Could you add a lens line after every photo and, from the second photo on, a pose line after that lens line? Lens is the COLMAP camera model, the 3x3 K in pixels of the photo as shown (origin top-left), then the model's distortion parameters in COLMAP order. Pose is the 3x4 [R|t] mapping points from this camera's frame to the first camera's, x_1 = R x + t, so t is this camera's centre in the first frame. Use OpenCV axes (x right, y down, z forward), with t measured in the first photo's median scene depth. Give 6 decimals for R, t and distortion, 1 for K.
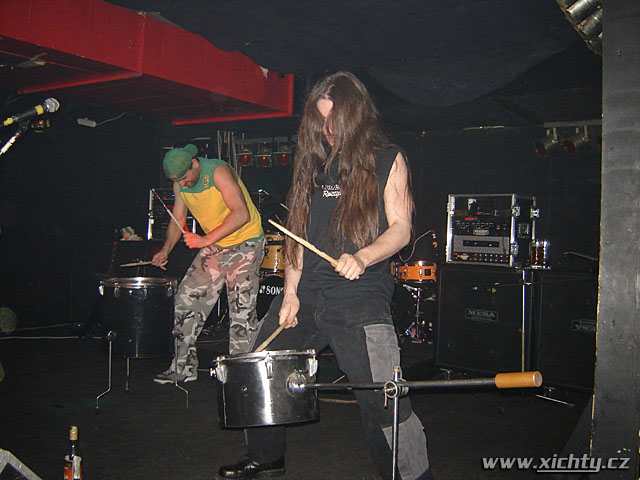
lens RADIAL K [[720.1, 0, 320.0], [0, 720.1, 240.0], [0, 0, 1]] dist [0.133807, -0.670704]
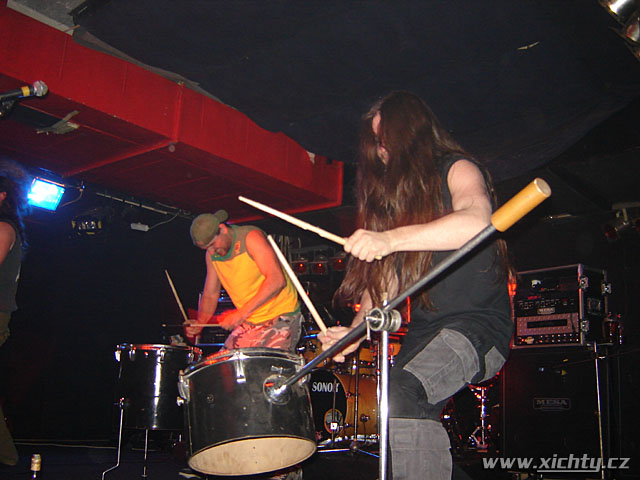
lens RADIAL K [[731.5, 0, 320.0], [0, 731.5, 240.0], [0, 0, 1]] dist [-0.068412, 0.006181]
pose [[0.993191, -0.018042, -0.115089, 0.052810], [-0.009508, 0.972084, -0.234439, 0.119765], [0.116106, 0.233937, 0.965294, 0.092949]]
